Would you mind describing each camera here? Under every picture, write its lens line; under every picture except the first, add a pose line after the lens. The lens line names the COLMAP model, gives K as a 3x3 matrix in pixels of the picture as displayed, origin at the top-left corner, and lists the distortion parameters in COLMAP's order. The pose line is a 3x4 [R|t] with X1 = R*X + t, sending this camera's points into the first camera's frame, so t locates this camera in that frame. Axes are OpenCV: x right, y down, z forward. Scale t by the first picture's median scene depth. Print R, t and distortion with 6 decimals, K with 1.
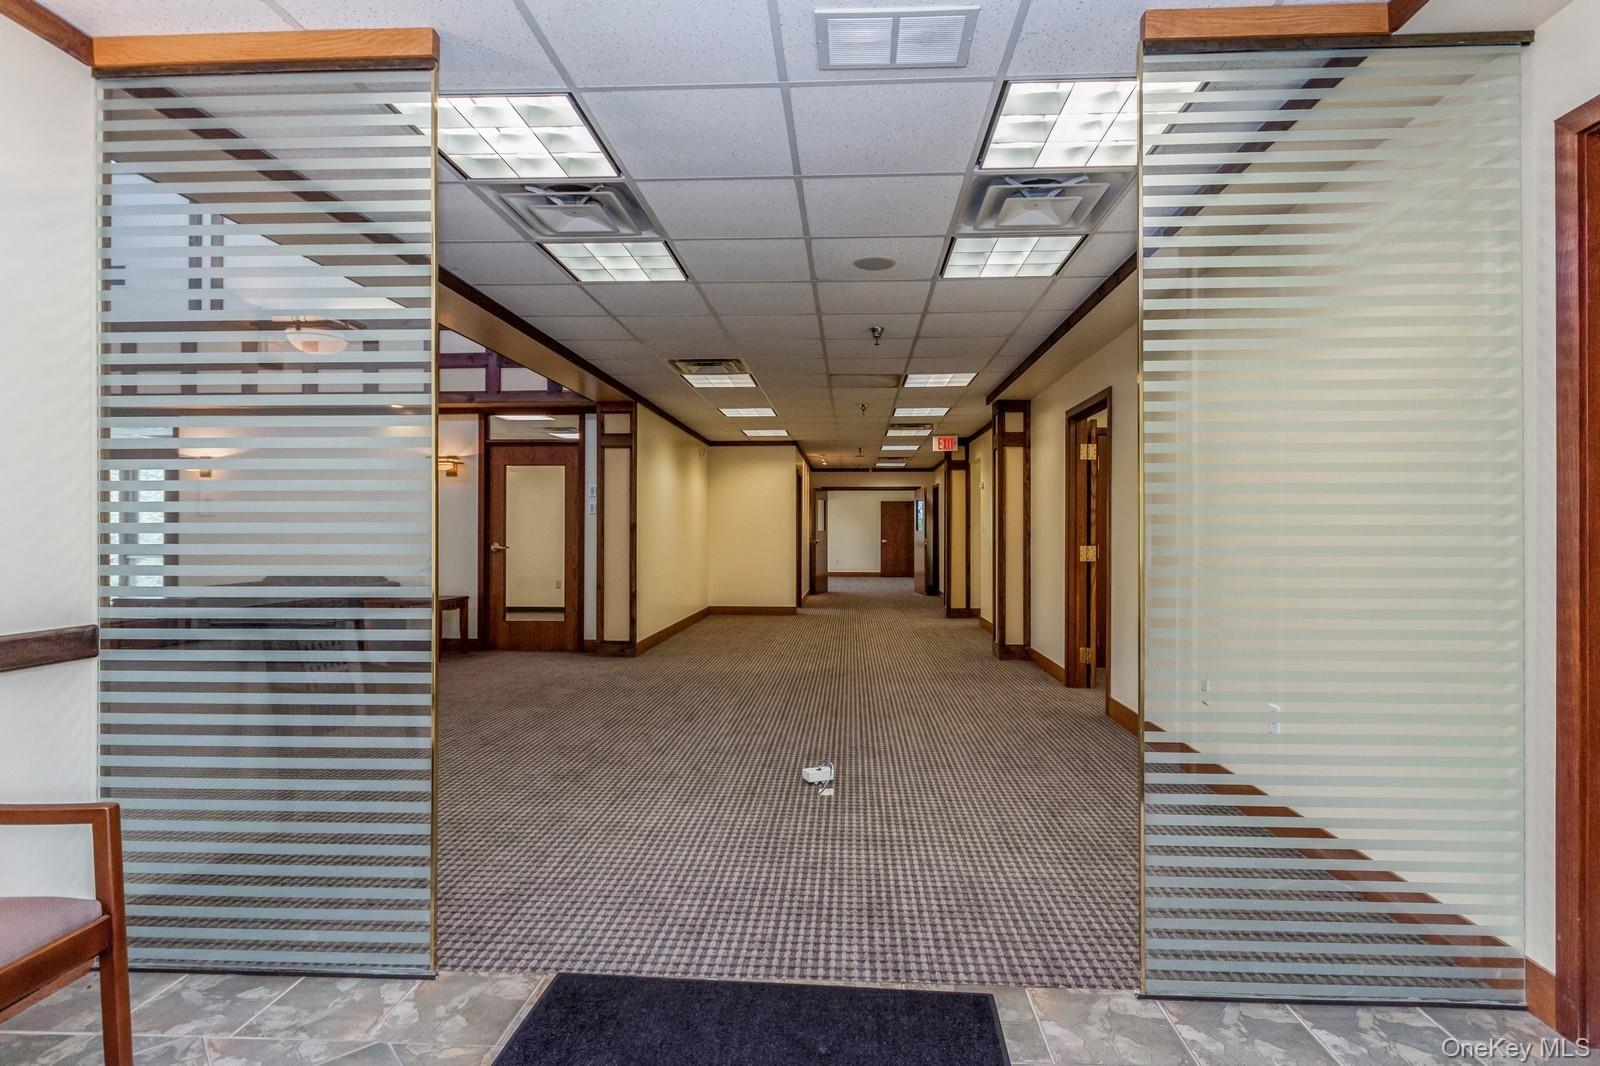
lens RADIAL K [[829.4, 0, 811.7], [0, 829.4, 532.0], [0, 0, 1]] dist [0.012229, -0.002775]
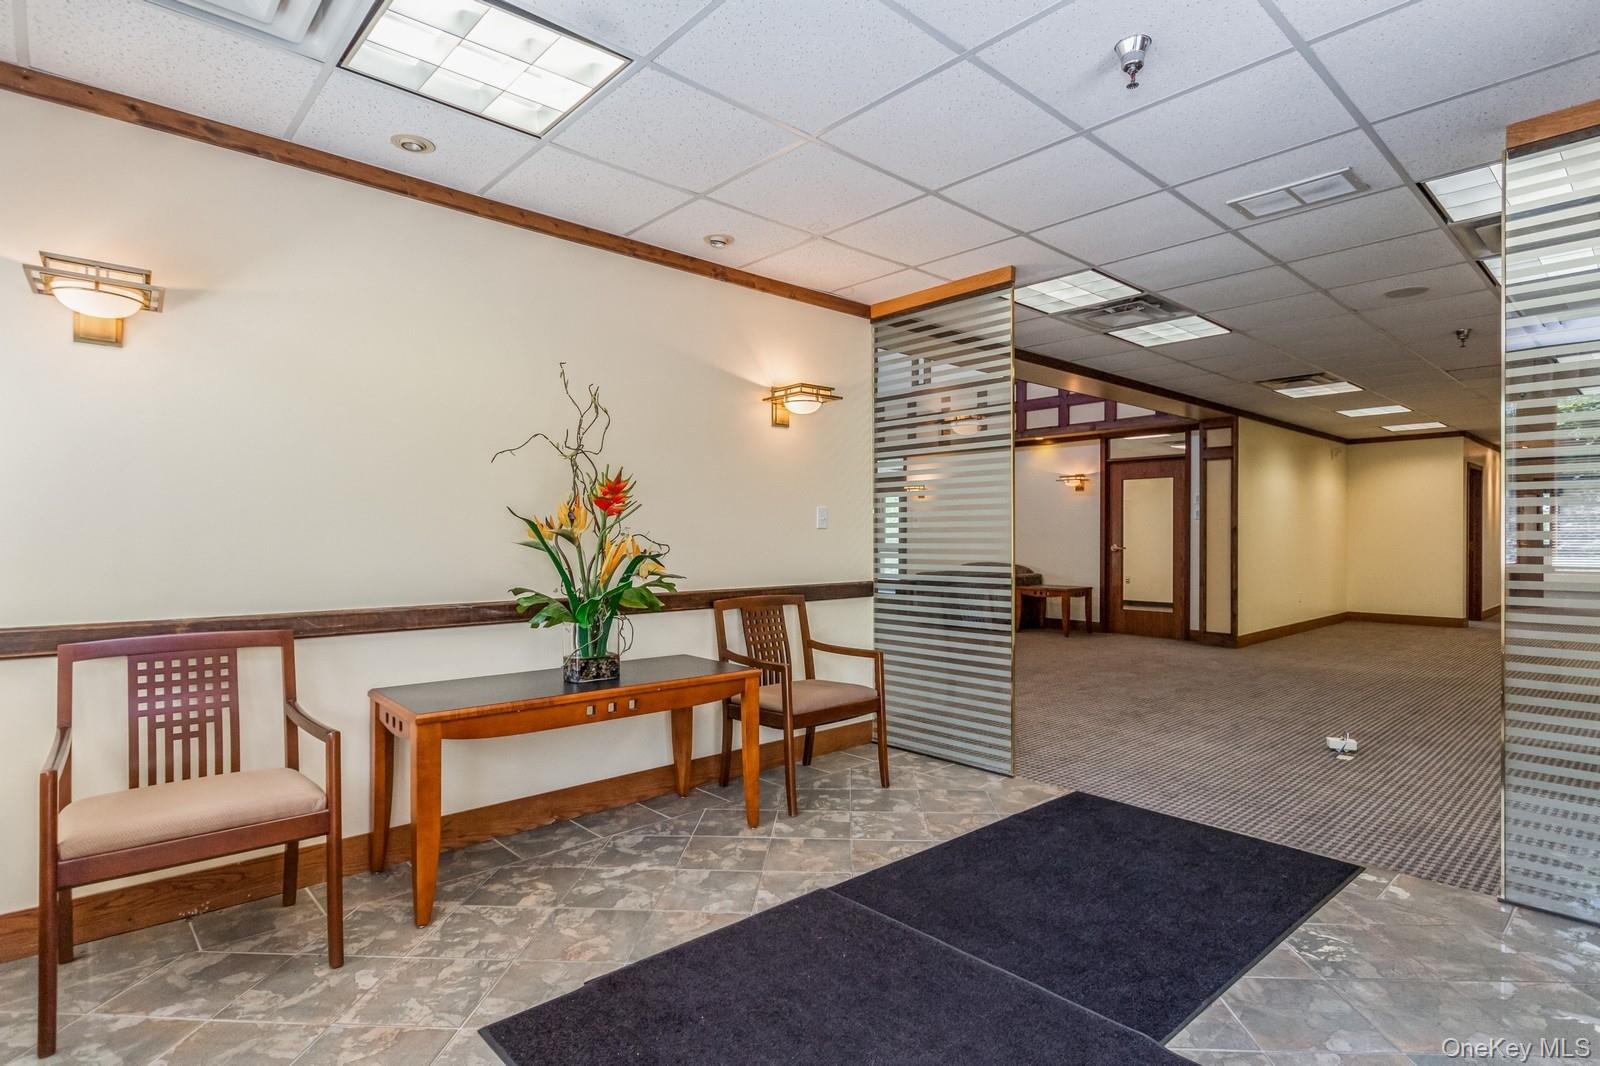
lens RADIAL K [[829.4, 0, 808.0], [0, 829.4, 540.5], [0, 0, 1]] dist [0.012229, -0.002775]
pose [[0.717816, 0.001703, -0.696231, 0.147817], [0.003949, 0.999971, 0.006516, -0.002112], [0.696221, -0.007427, 0.717789, -0.187188]]
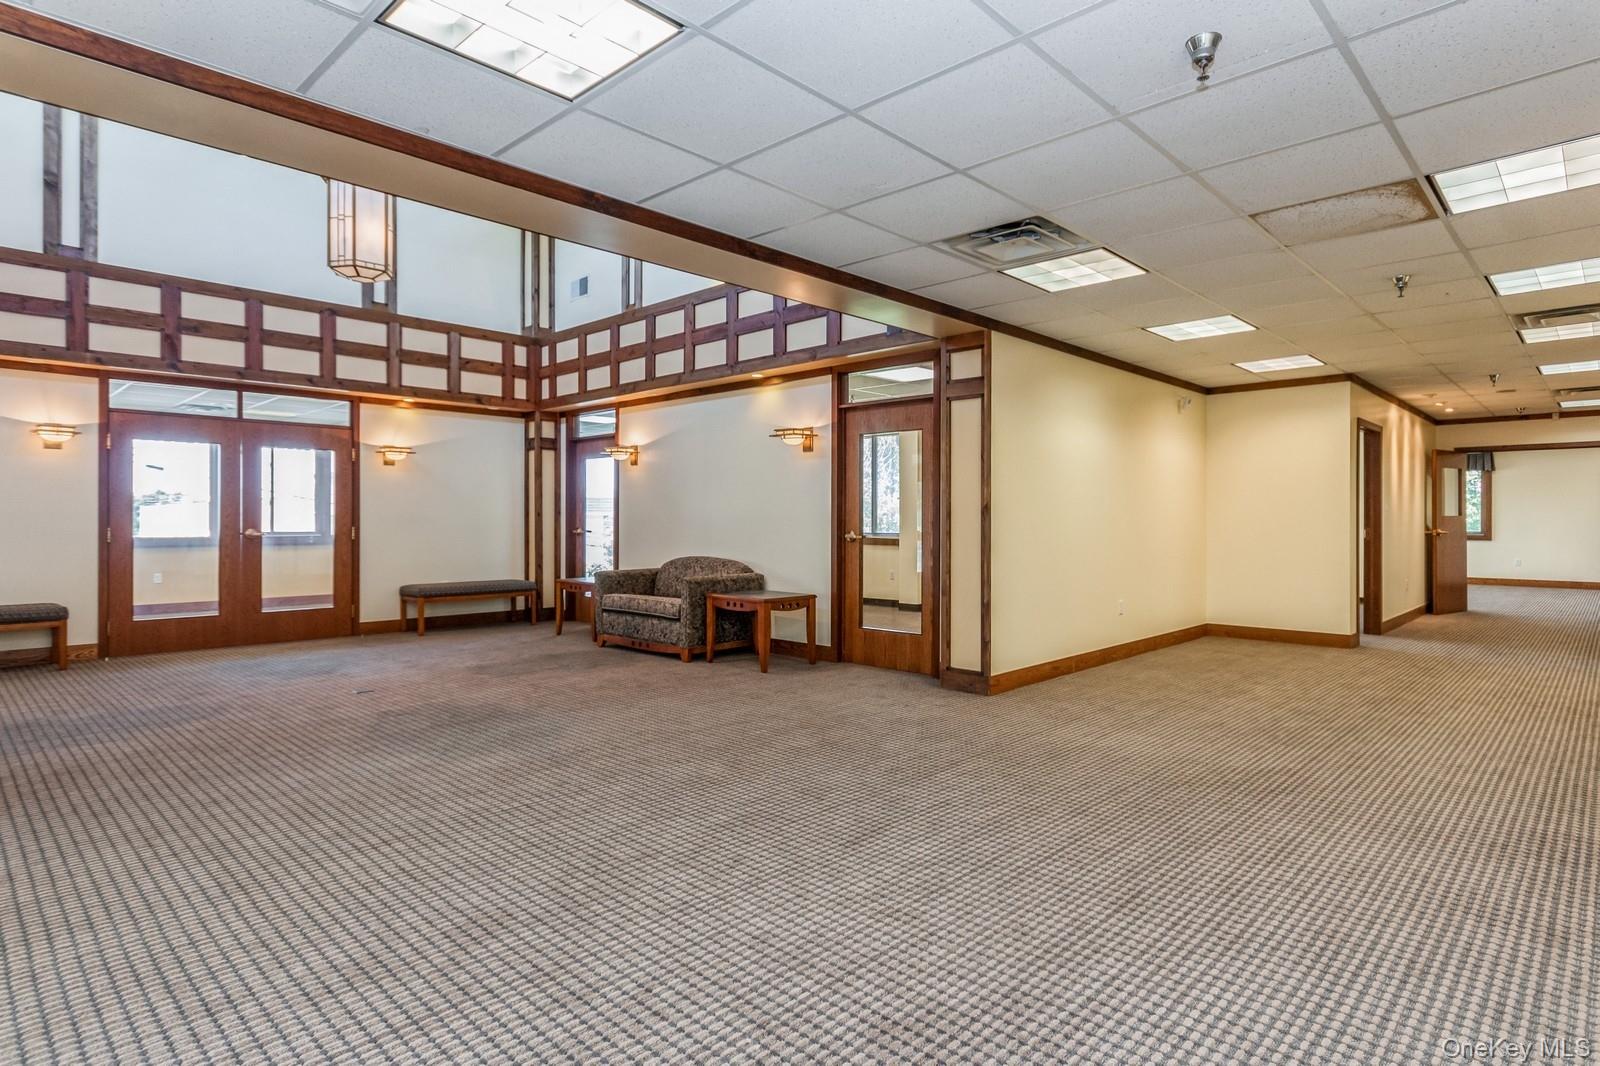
lens RADIAL K [[850.0, 0, 827.3], [0, 850.0, 523.9], [0, 0, 1]] dist [0.004018, 0.001413]
pose [[0.761382, 0.002803, -0.648298, 0.147997], [0.001190, 0.999983, 0.005720, 0.001800], [0.648303, -0.005127, 0.761365, 0.367454]]
